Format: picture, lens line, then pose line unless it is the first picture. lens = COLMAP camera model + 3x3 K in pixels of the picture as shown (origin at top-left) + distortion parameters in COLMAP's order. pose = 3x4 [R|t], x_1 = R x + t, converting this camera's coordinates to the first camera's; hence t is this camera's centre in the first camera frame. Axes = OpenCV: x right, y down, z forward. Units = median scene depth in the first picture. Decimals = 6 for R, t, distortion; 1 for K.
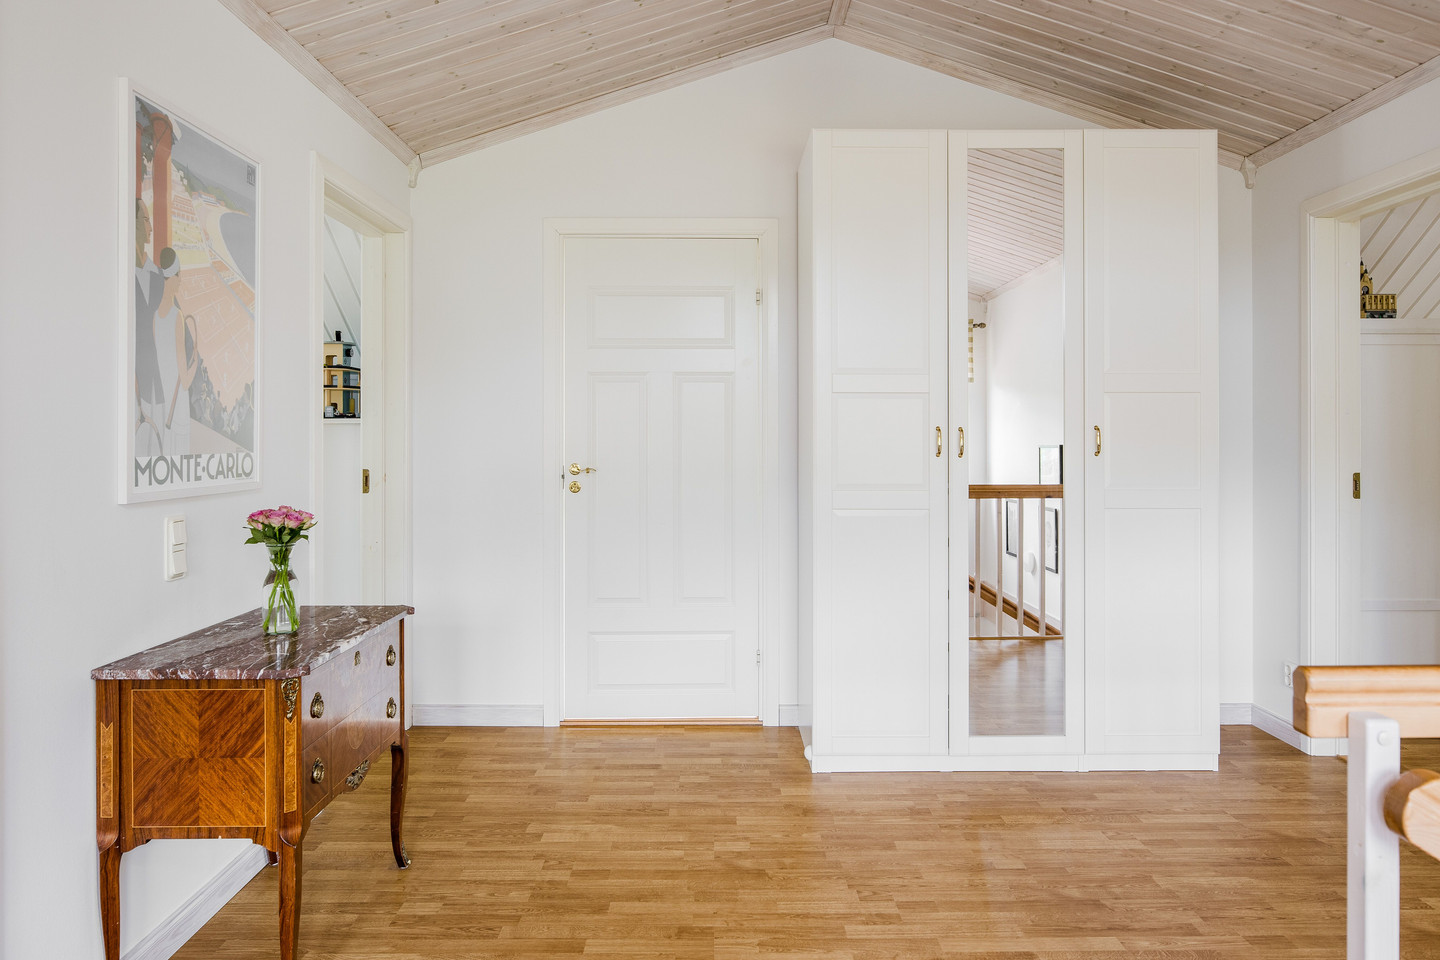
lens RADIAL K [[975.0, 0, 720.1], [0, 975.0, 436.5], [0, 0, 1]] dist [-0.003812, 0.004499]
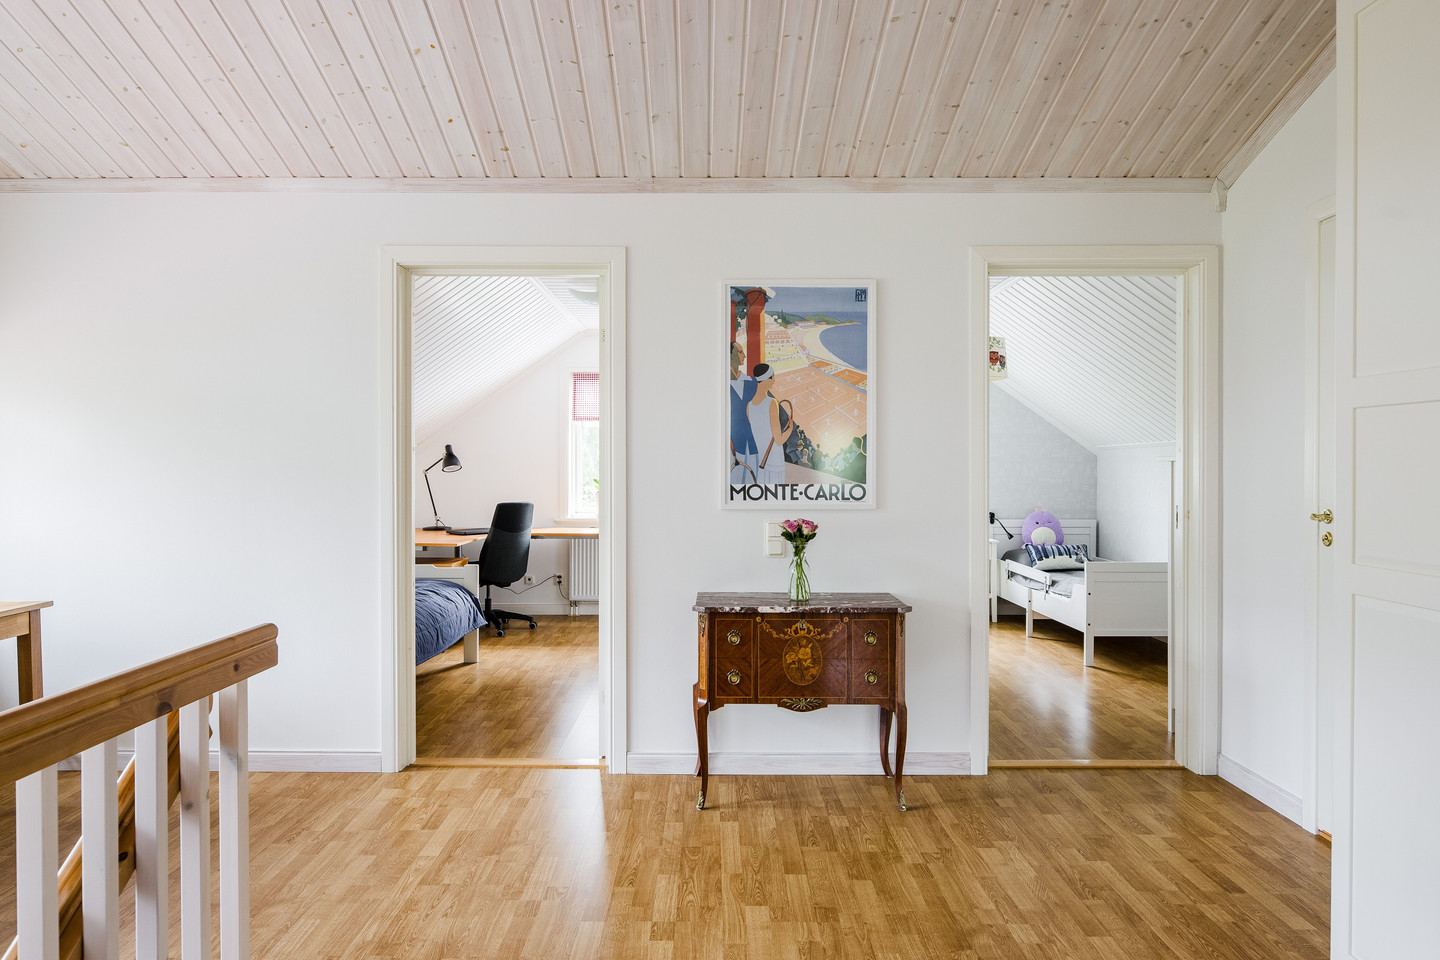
lens RADIAL K [[975.0, 0, 711.8], [0, 975.0, 475.8], [0, 0, 1]] dist [-0.003812, 0.004499]
pose [[-0.006276, 0.008833, -0.999941, 1.075631], [-0.000664, 0.999961, 0.008837, -0.009540], [0.999980, 0.000719, -0.006270, 0.852859]]
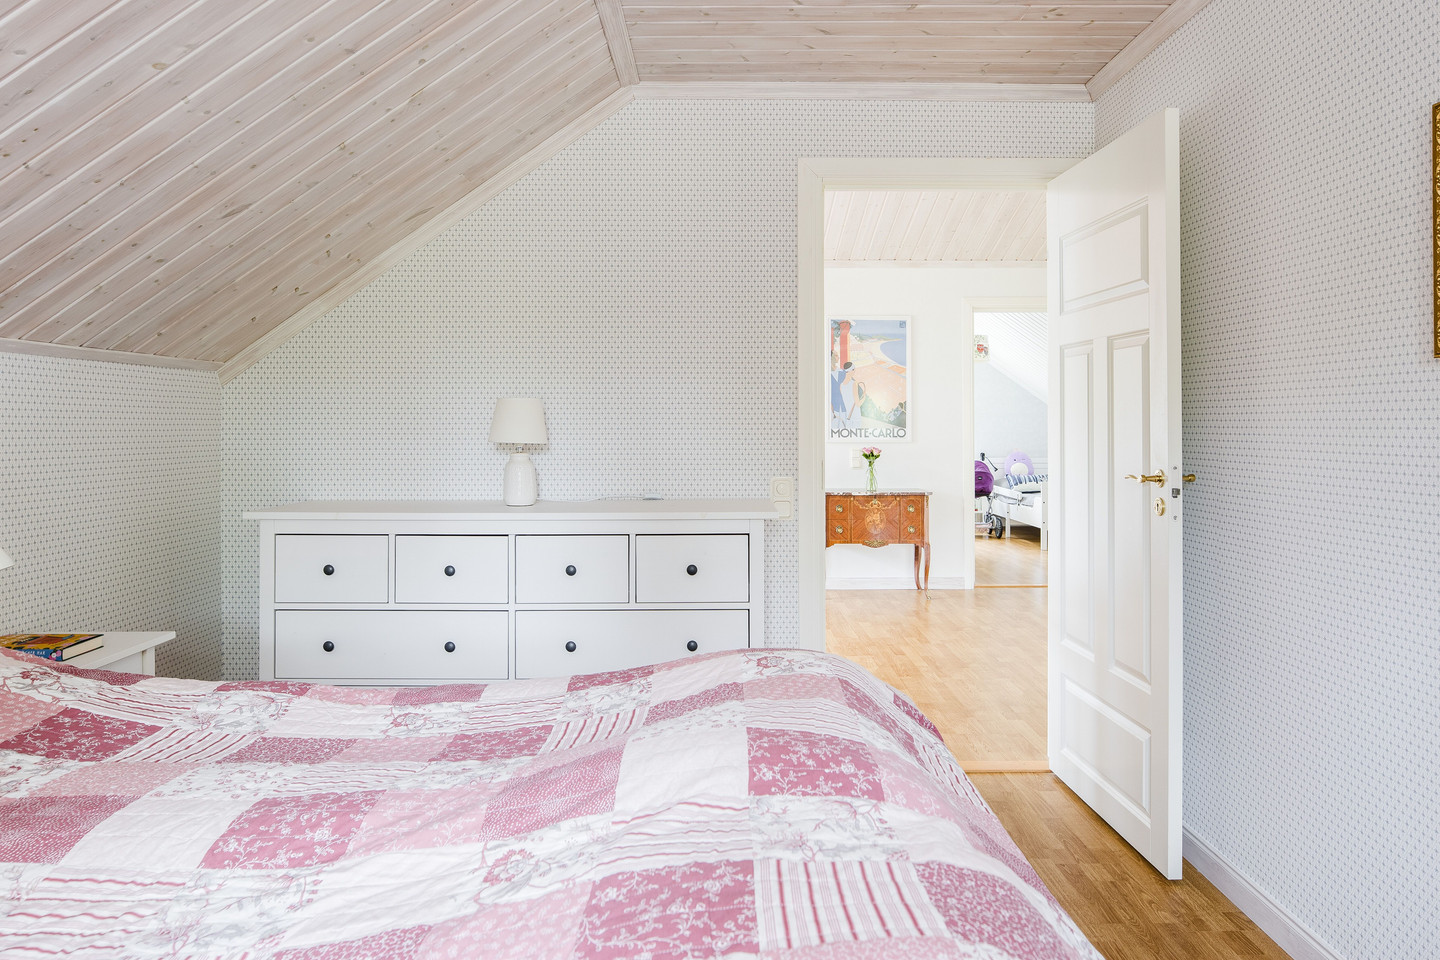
lens RADIAL K [[975.0, 0, 727.2], [0, 975.0, 420.2], [0, 0, 1]] dist [-0.003812, 0.004499]
pose [[0.006573, -0.000568, -0.999978, 2.369718], [0.000613, 1.000000, -0.000564, -0.004946], [0.999978, -0.000610, 0.006573, 0.545806]]
